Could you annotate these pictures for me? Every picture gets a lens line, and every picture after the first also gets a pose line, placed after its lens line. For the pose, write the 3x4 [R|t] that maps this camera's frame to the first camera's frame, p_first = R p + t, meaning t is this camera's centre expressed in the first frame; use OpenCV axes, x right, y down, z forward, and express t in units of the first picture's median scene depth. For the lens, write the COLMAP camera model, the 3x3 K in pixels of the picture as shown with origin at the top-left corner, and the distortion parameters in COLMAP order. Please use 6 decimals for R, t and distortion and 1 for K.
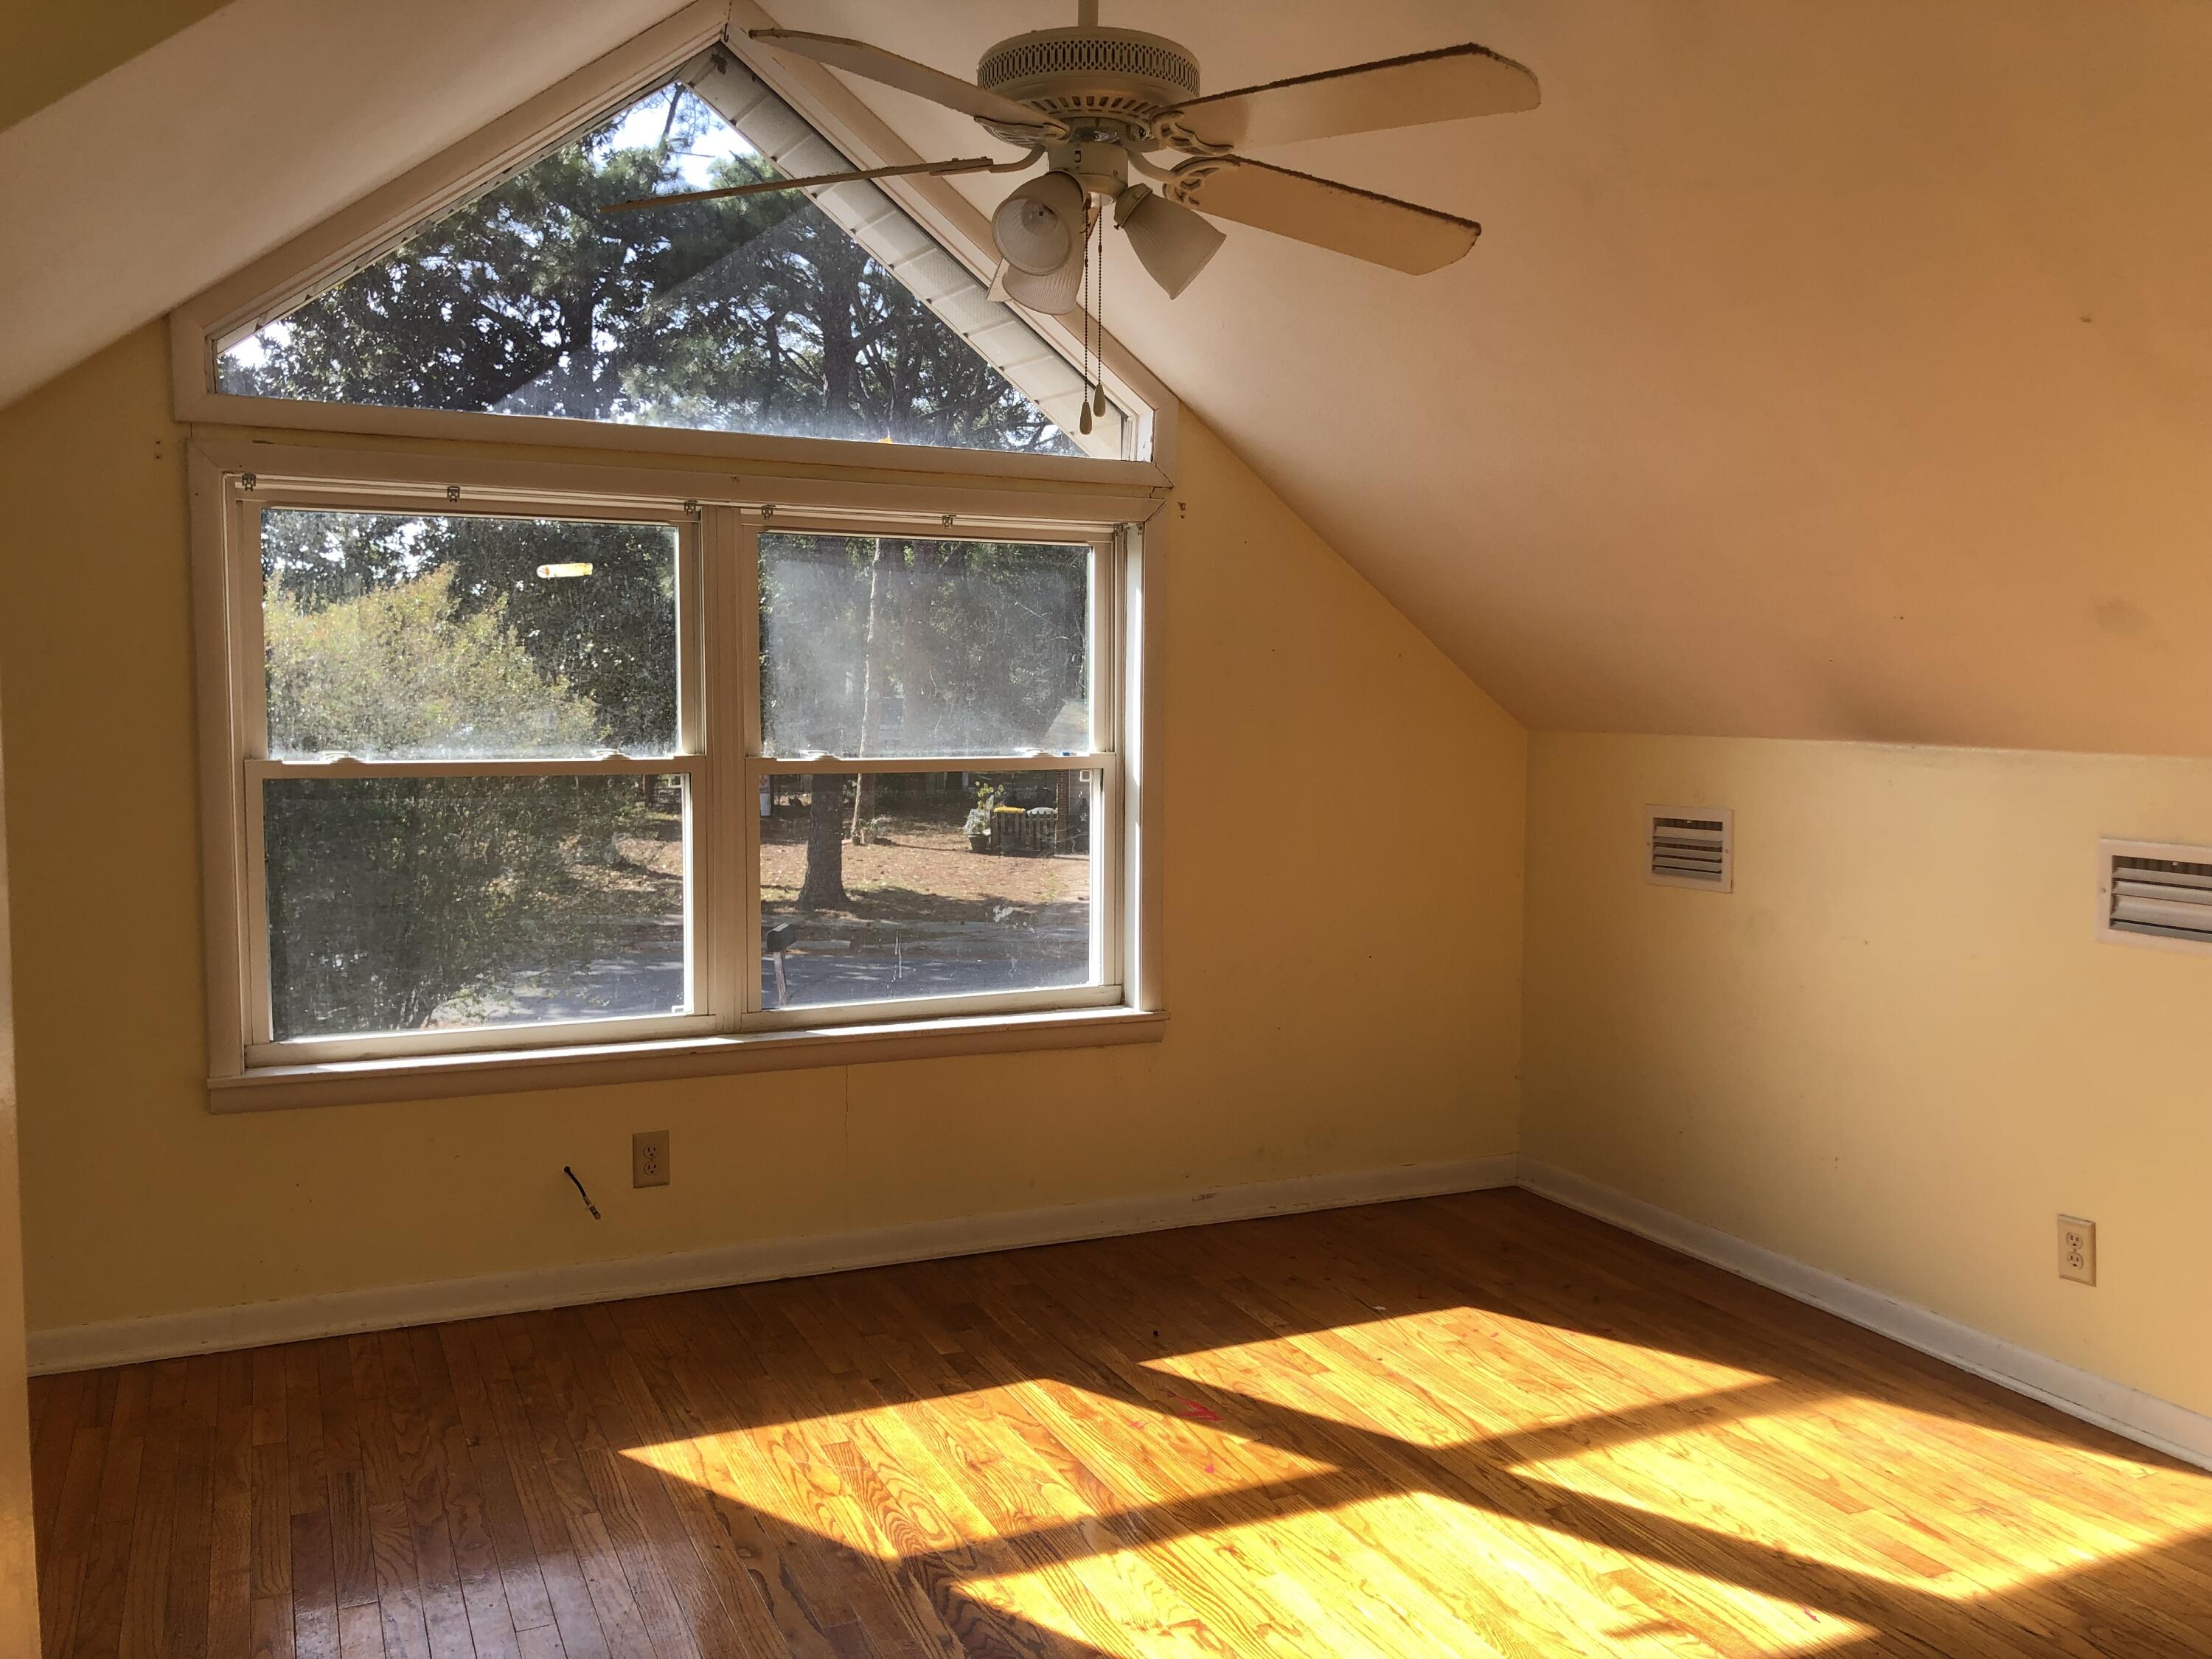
lens RADIAL K [[1823.1, 0, 1101.6], [0, 1823.1, 819.6], [0, 0, 1]] dist [0.031669, -0.032534]
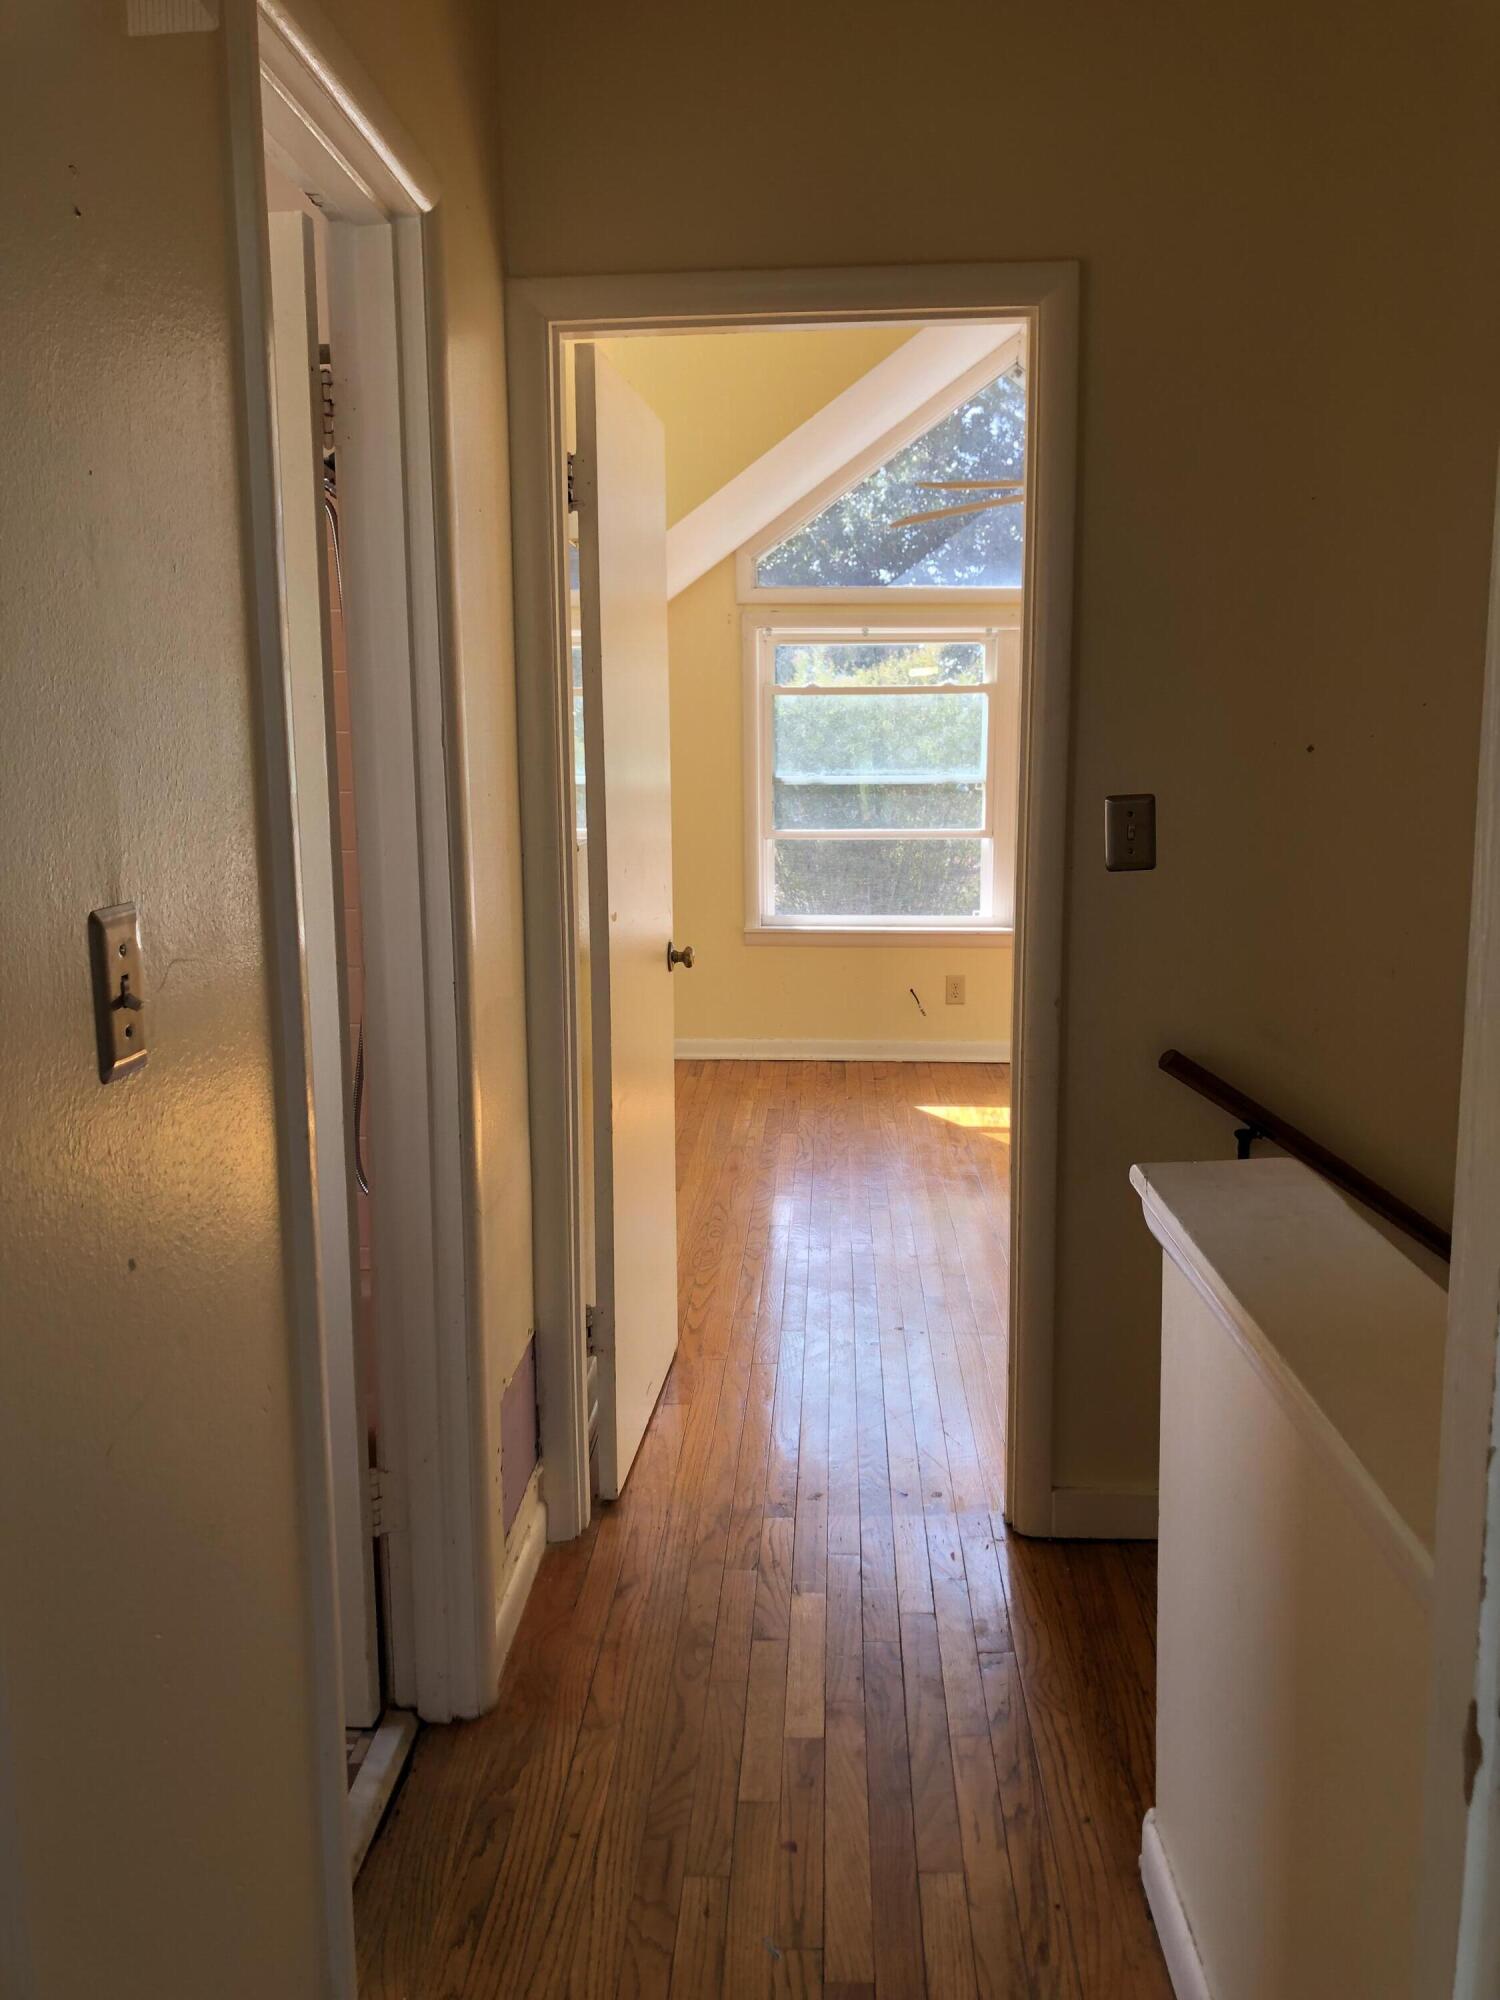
lens RADIAL K [[1648.4, 0, 762.2], [0, 1648.4, 1013.4], [0, 0, 1]] dist [0.031669, -0.032534]
pose [[0.890769, 0.067246, -0.449453, 0.360017], [-0.022172, 0.994245, 0.104814, 0.040966], [0.453914, -0.083400, 0.887134, -0.626159]]
